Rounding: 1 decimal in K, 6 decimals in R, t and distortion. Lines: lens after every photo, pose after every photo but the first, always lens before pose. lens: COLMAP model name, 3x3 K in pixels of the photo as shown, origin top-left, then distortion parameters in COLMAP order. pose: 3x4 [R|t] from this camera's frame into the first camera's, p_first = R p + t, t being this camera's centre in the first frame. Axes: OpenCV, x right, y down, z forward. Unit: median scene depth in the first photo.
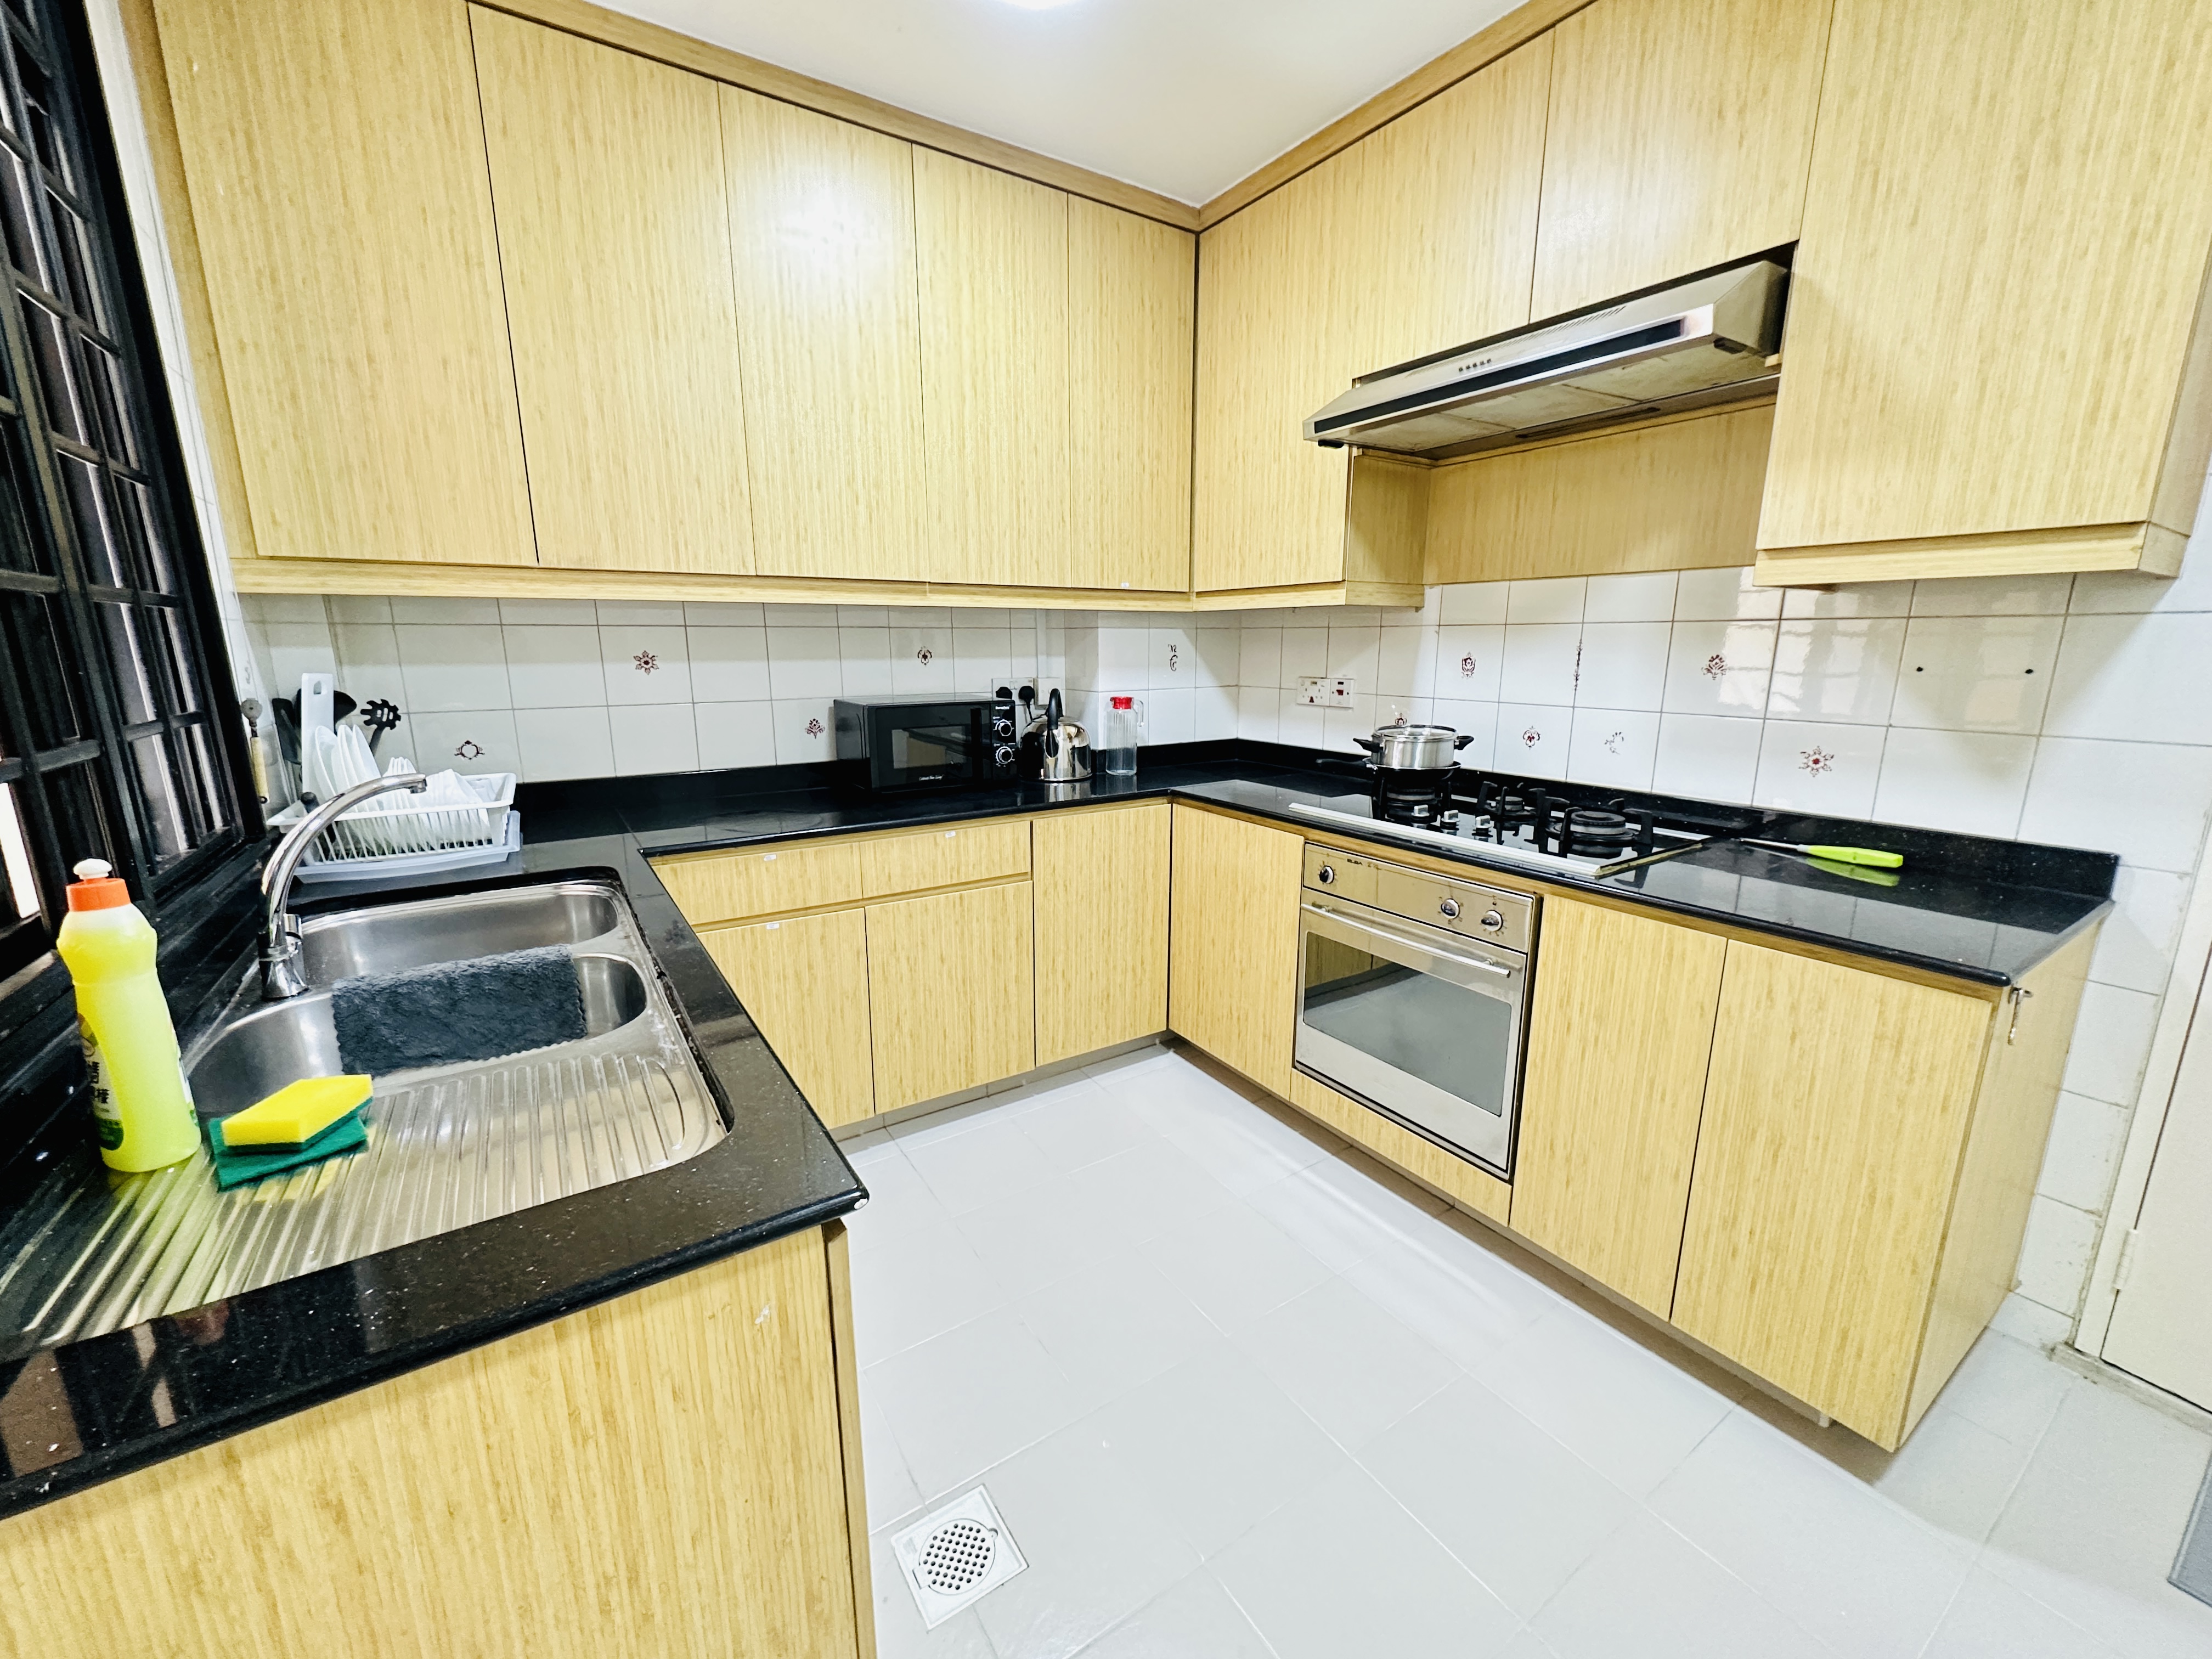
lens RADIAL K [[882.7, 0, 1106.3], [0, 882.7, 832.3], [0, 0, 1]] dist [-0.001764, -0.000071]
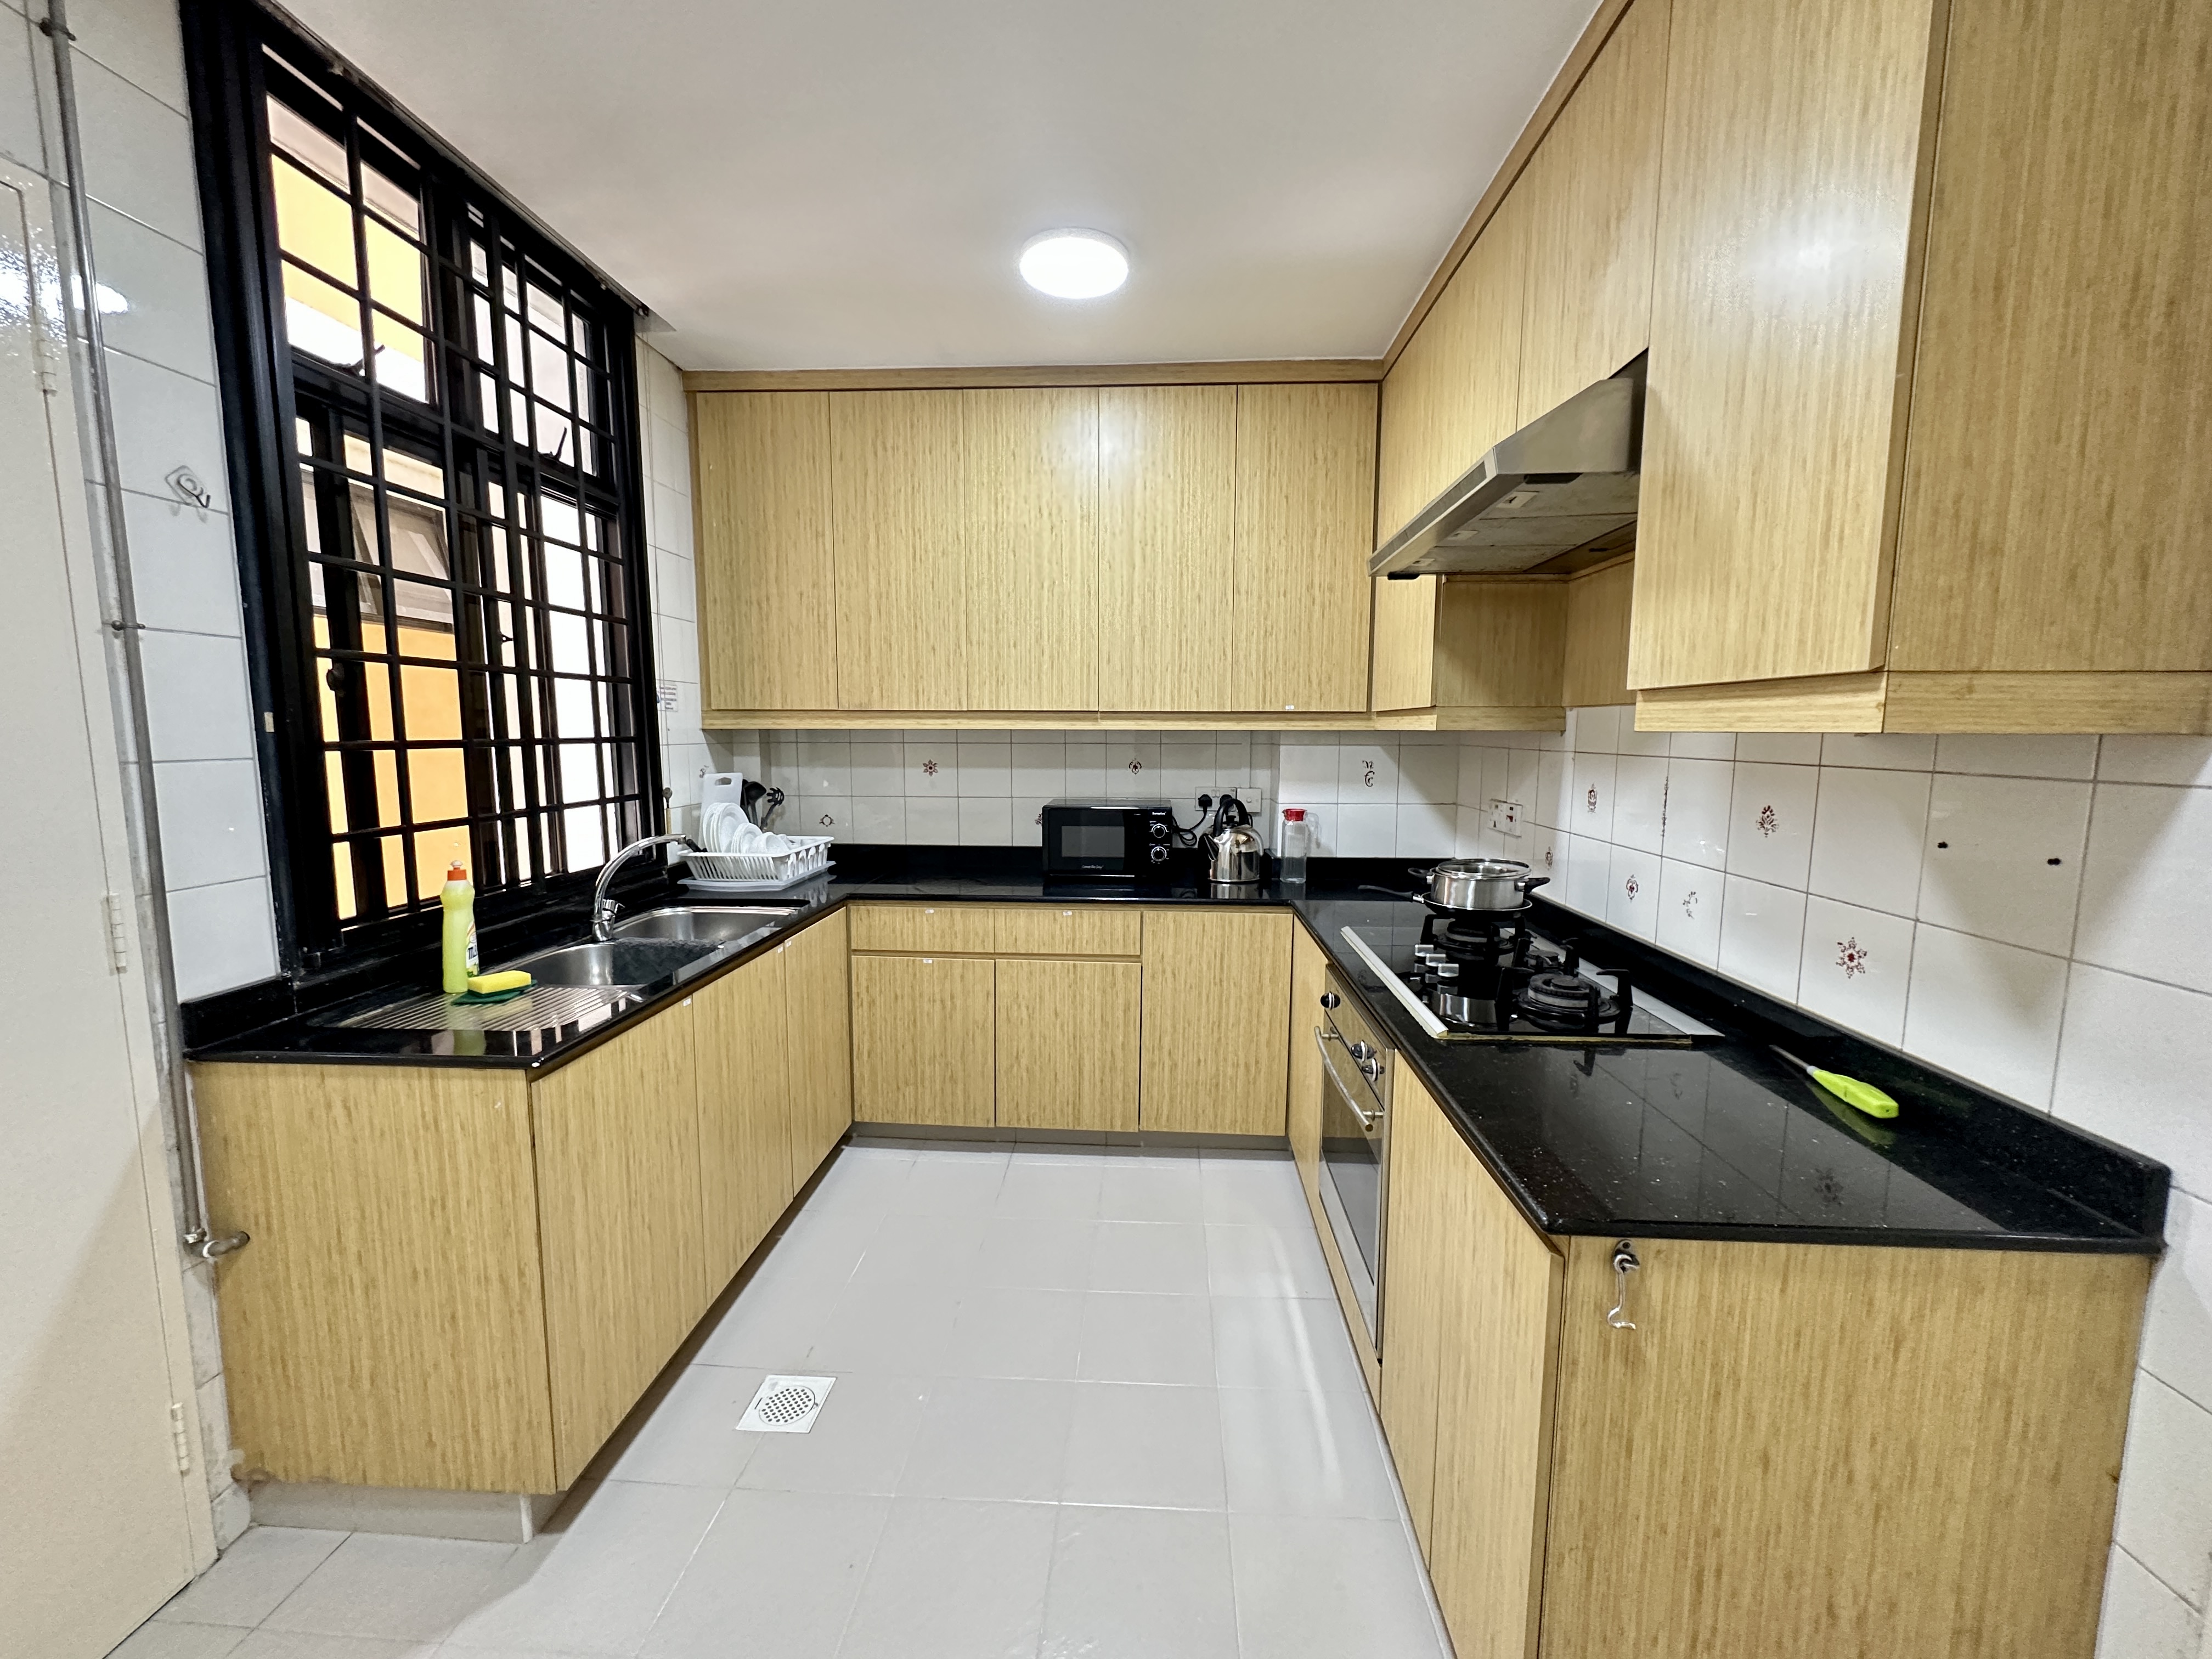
lens RADIAL K [[882.7, 0, 1106.2], [0, 882.7, 831.1], [0, 0, 1]] dist [-0.001764, -0.000071]
pose [[0.801592, 0.072823, -0.593419, 0.577742], [-0.130193, 0.989996, -0.054376, -0.050000], [0.583523, 0.120846, 0.803055, 0.024599]]
